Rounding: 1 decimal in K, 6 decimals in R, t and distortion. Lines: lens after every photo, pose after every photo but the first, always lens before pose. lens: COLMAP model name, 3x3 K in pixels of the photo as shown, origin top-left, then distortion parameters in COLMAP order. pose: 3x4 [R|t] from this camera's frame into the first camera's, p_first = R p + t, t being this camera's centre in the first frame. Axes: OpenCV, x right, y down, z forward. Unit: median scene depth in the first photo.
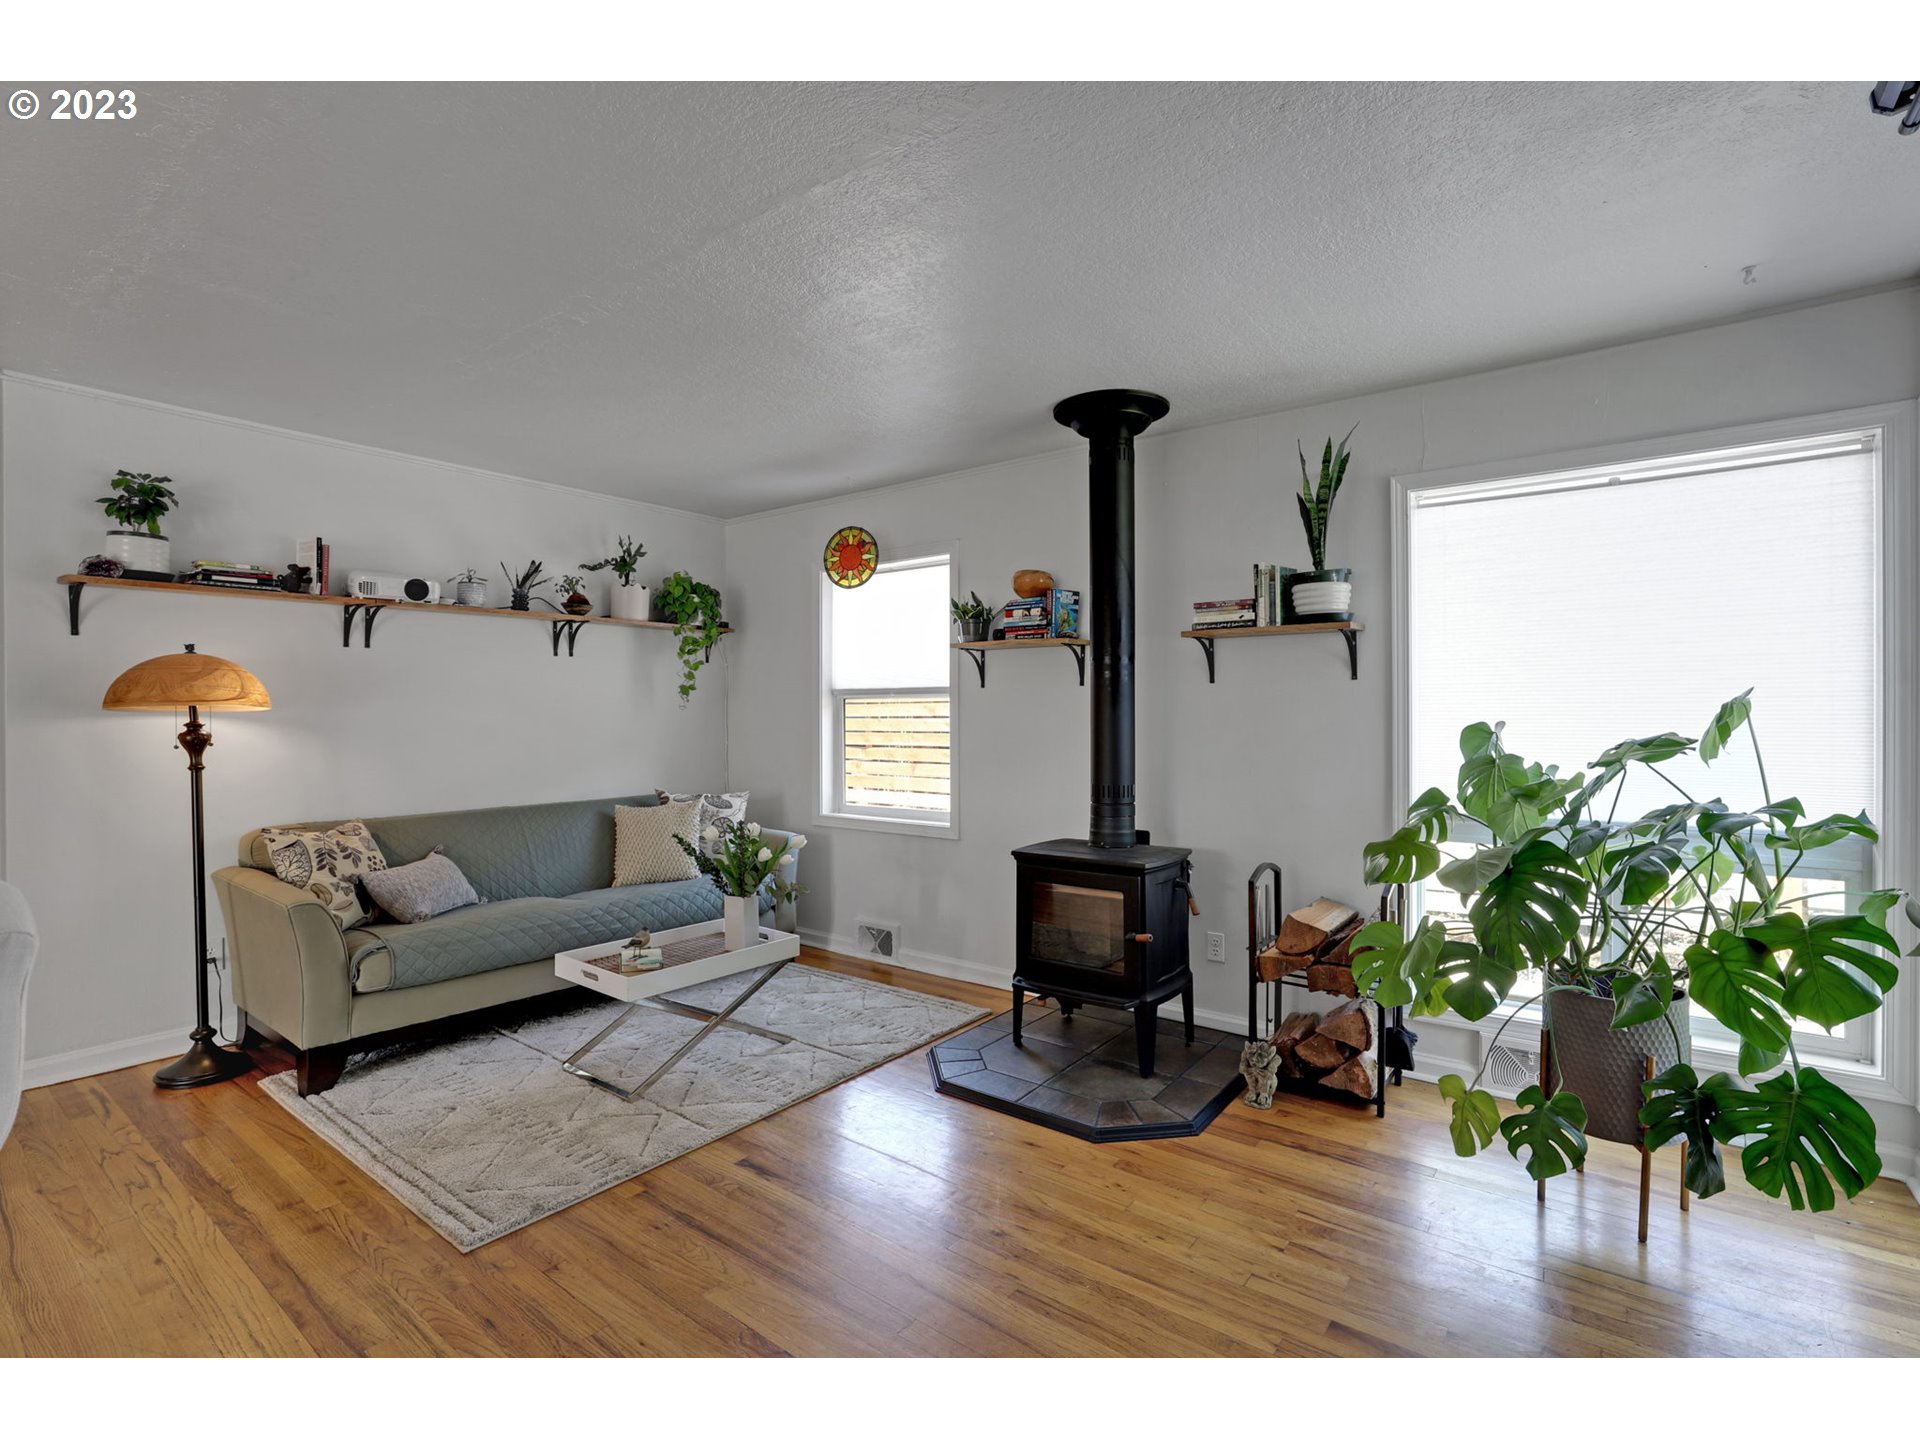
lens RADIAL K [[887.7, 0, 971.8], [0, 887.7, 717.4], [0, 0, 1]] dist [-0.035574, 0.009924]
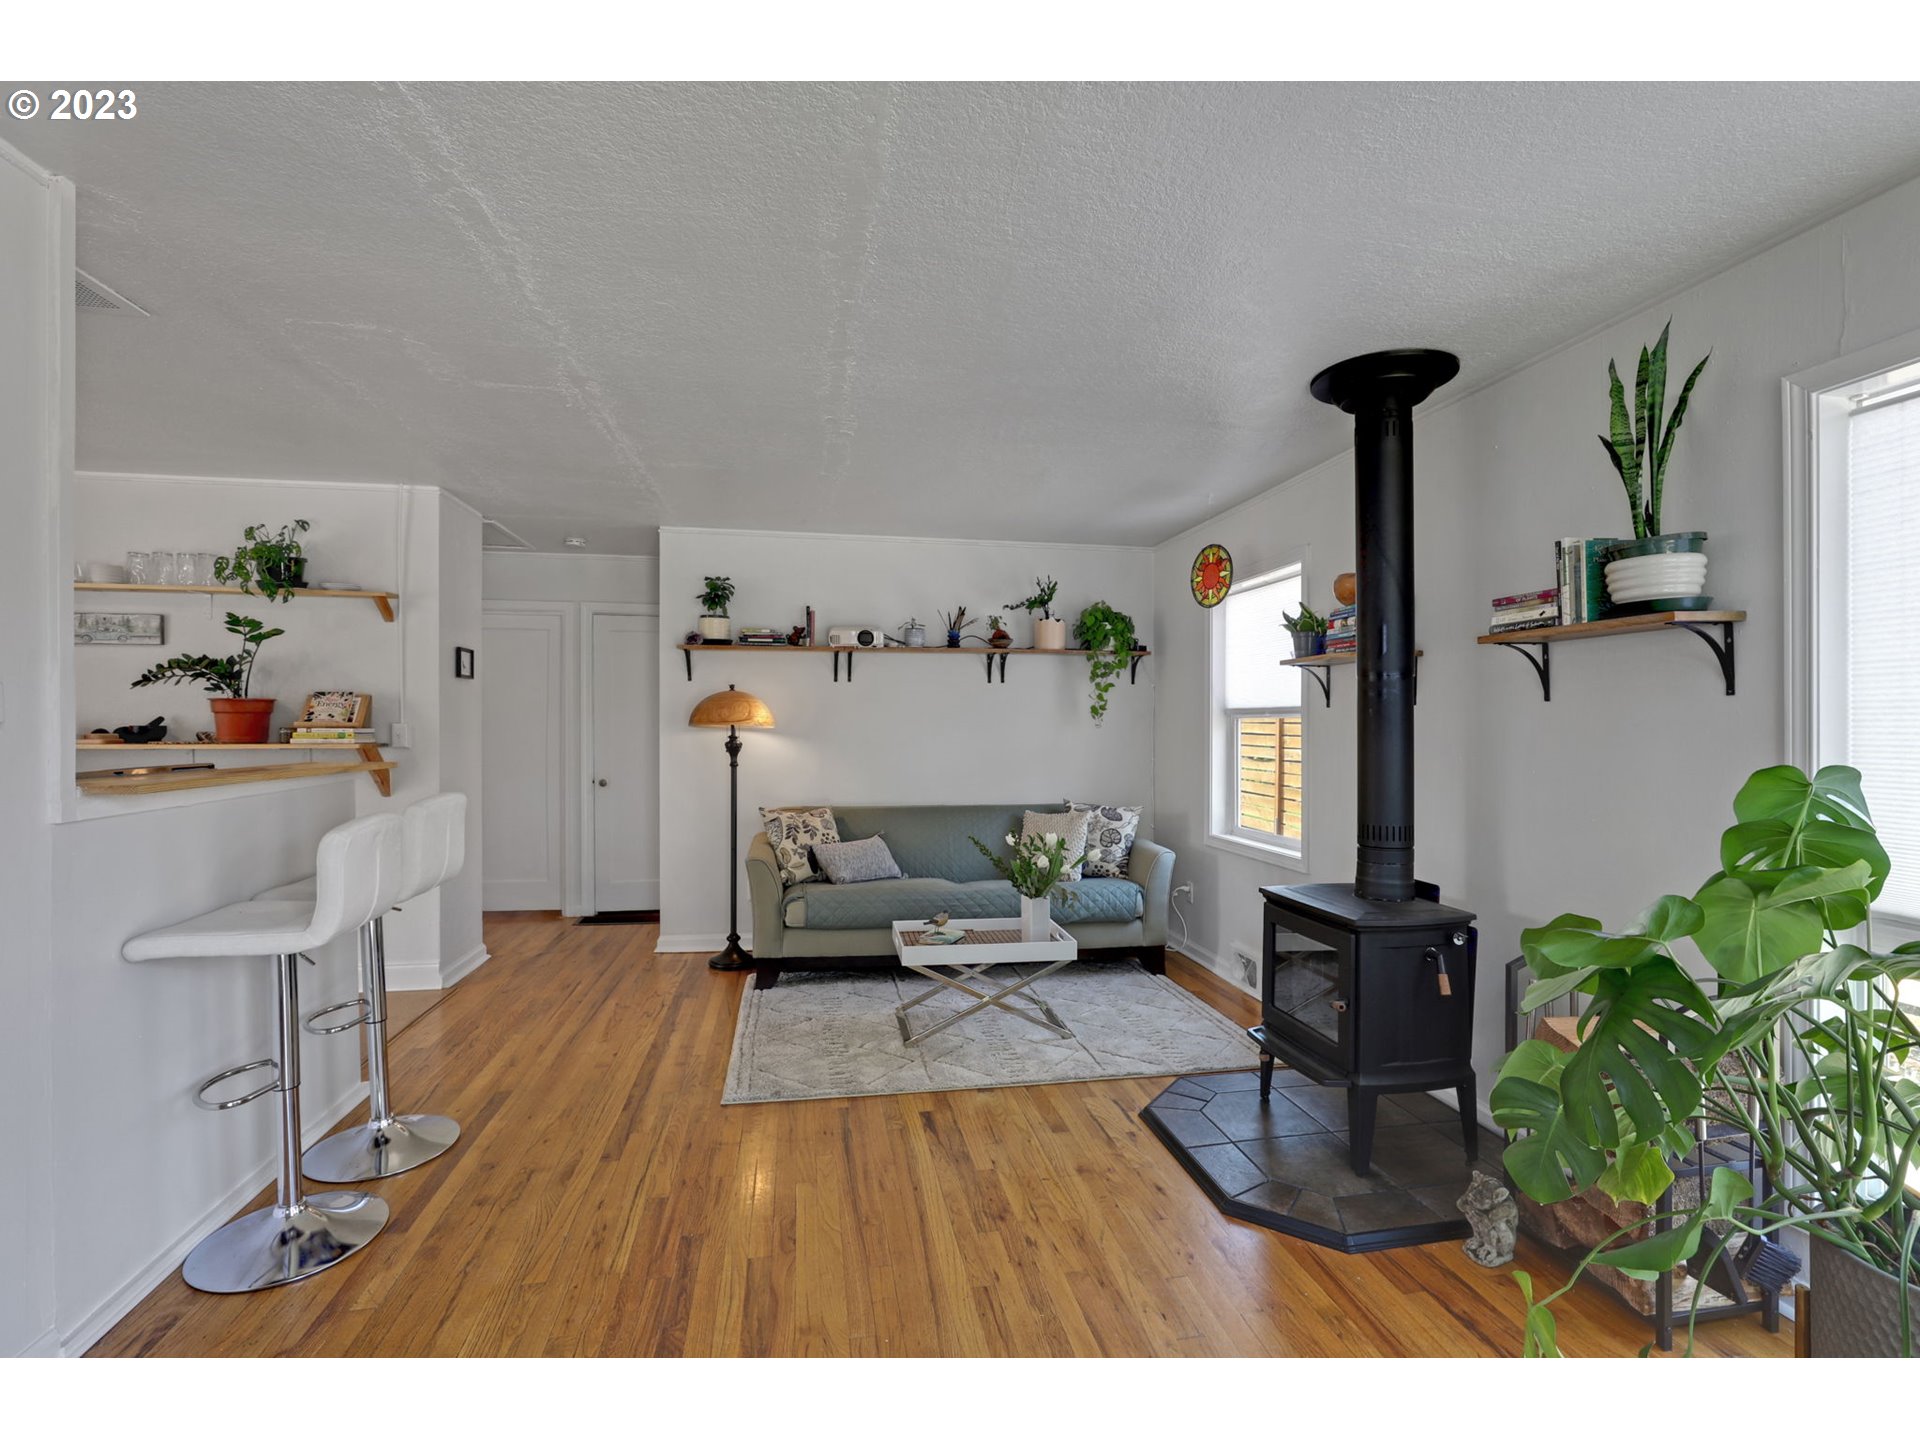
lens RADIAL K [[887.7, 0, 970.3], [0, 887.7, 733.7], [0, 0, 1]] dist [-0.035574, 0.009924]
pose [[0.731173, 0.012580, -0.682076, 0.452878], [-0.010980, 0.999917, 0.006672, -0.011473], [0.682104, 0.002611, 0.731250, 0.130096]]
